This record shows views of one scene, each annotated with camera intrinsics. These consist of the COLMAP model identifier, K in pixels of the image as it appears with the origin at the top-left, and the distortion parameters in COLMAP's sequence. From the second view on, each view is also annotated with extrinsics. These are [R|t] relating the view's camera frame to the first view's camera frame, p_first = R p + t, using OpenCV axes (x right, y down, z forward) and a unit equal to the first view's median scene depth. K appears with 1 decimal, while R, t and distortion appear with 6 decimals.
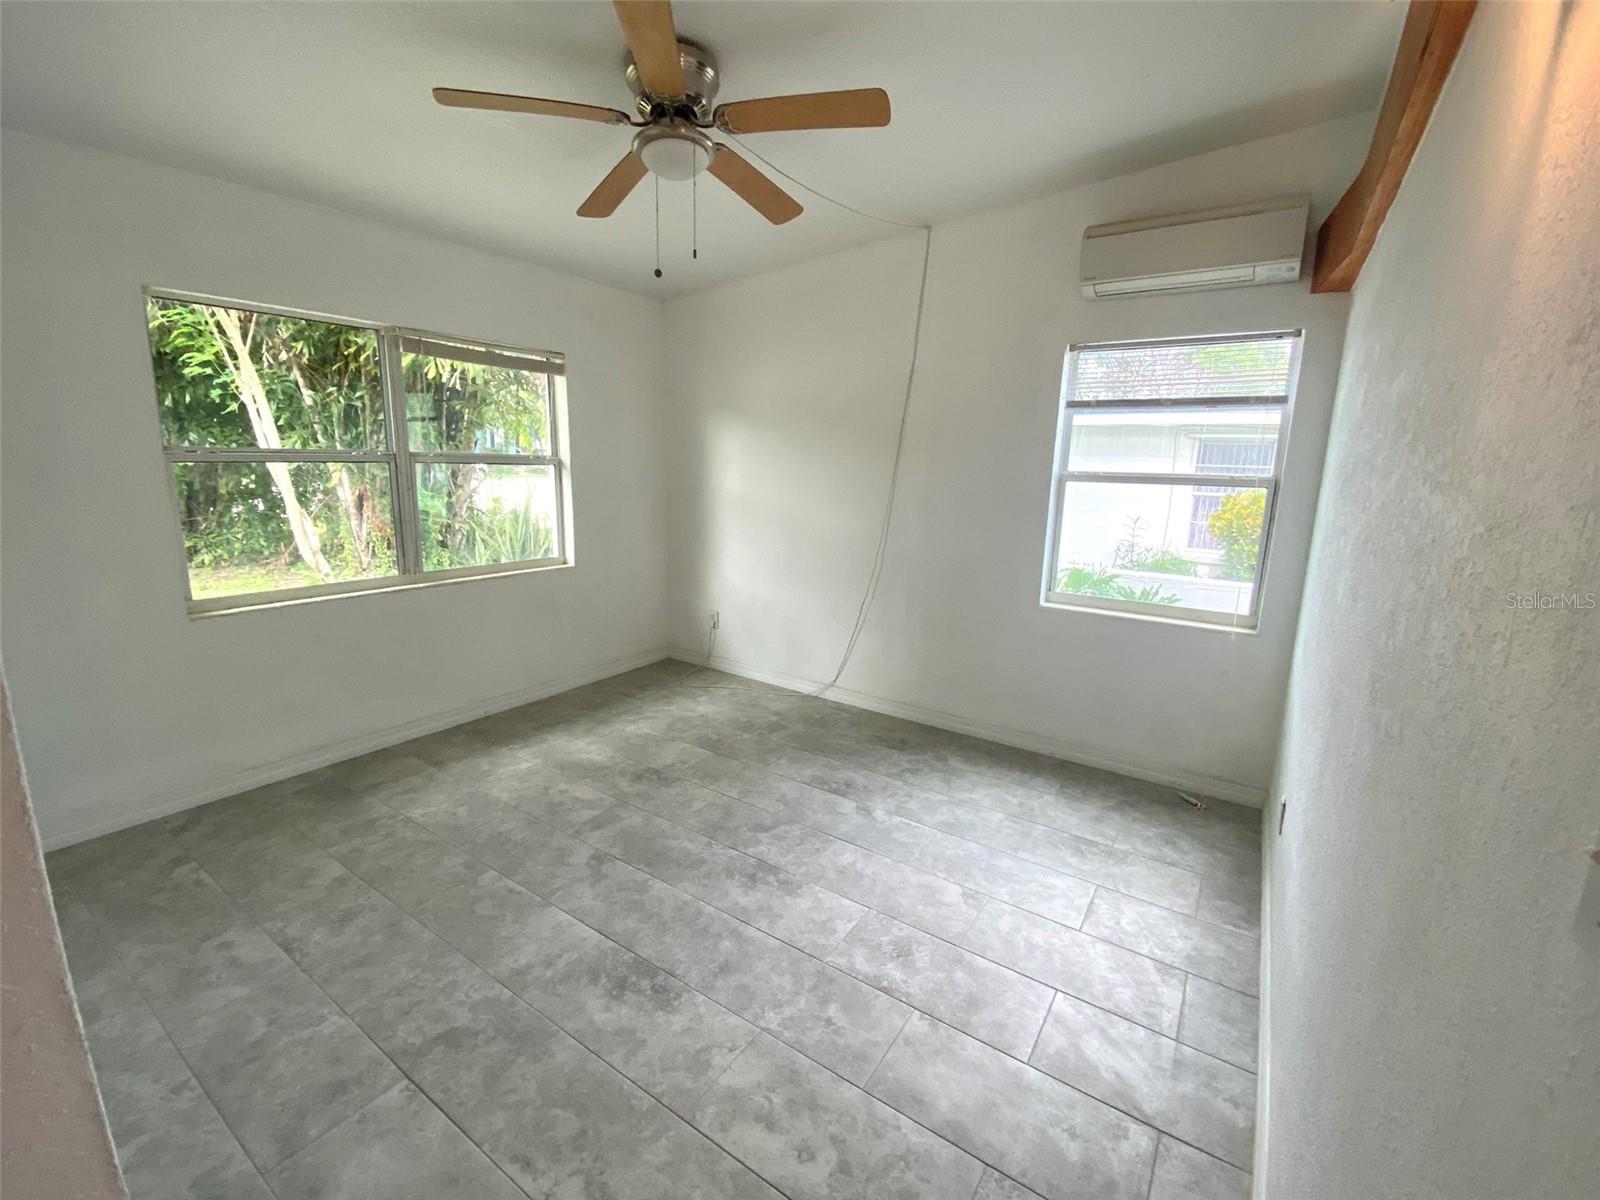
lens RADIAL K [[672.2, 0, 797.0], [0, 672.2, 588.9], [0, 0, 1]] dist [0.056827, -0.039482]
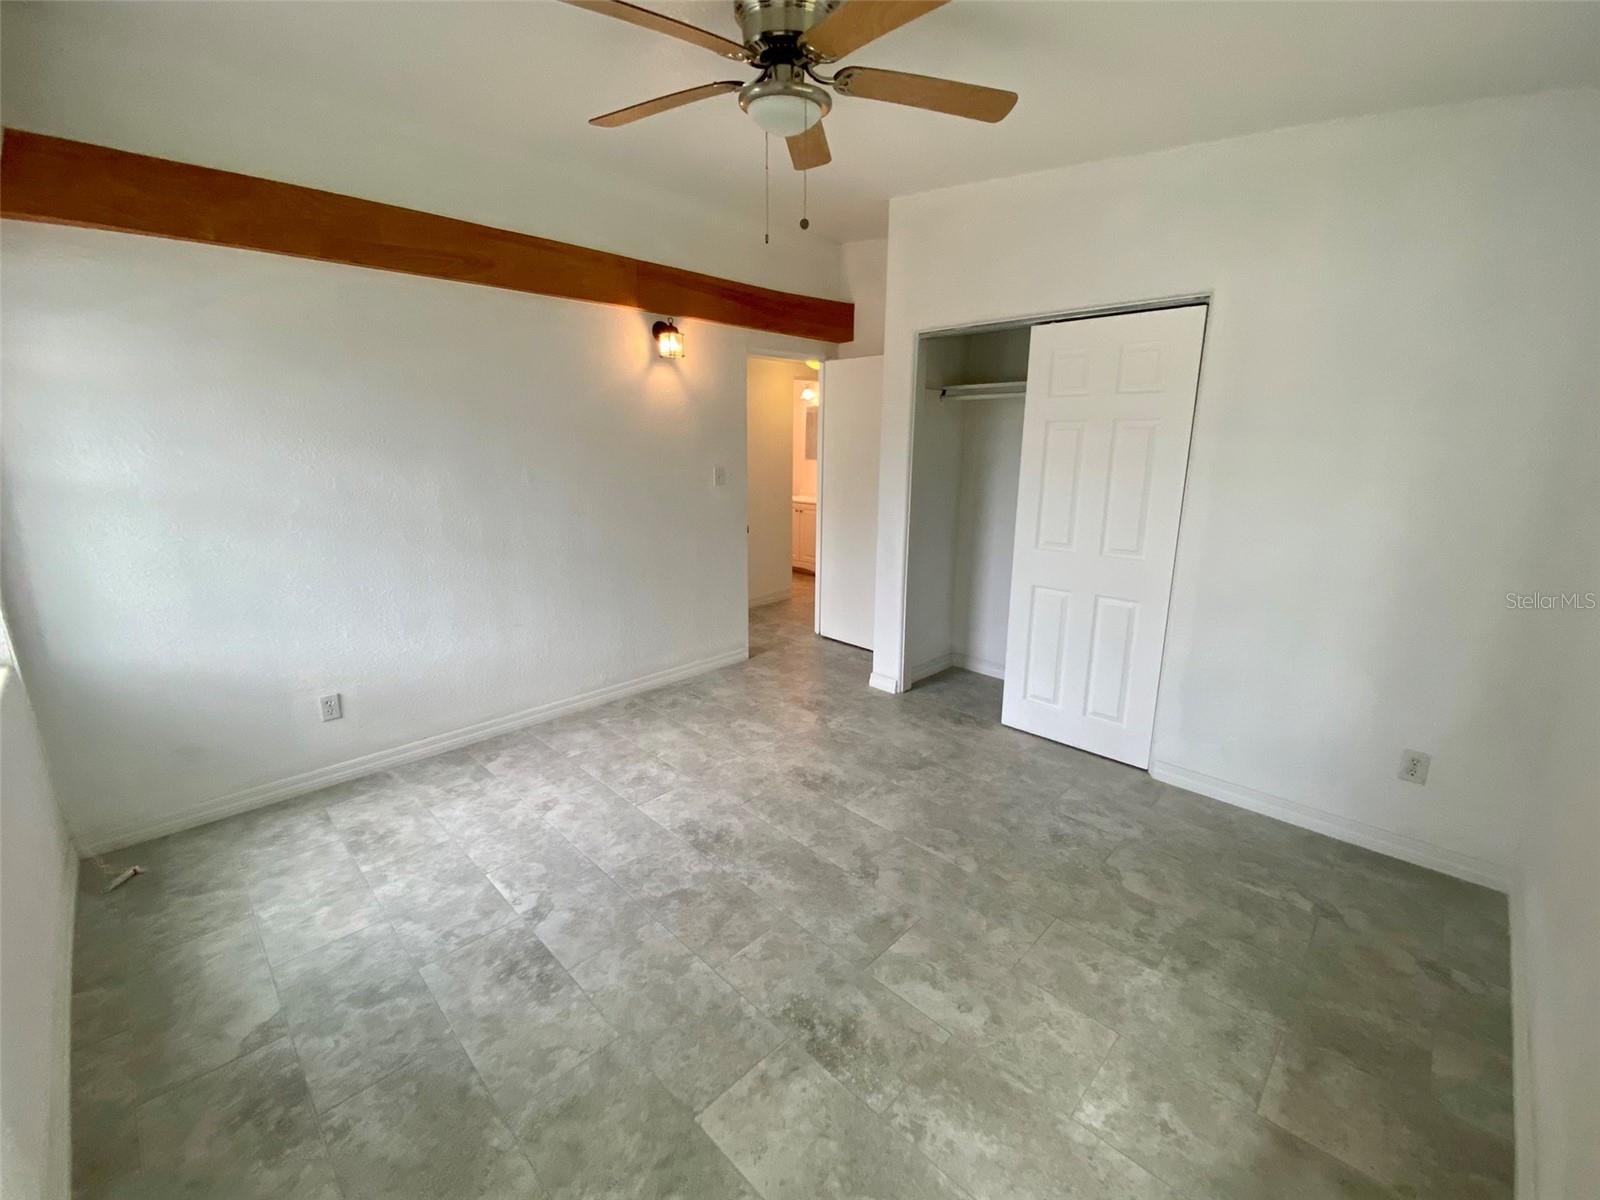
lens RADIAL K [[672.2, 0, 797.0], [0, 672.2, 588.9], [0, 0, 1]] dist [0.056827, -0.039482]
pose [[-0.982066, -0.067380, 0.176086, -0.315743], [0.008920, 0.916308, 0.400375, -0.326827], [-0.188326, 0.394765, -0.899274, 1.614726]]
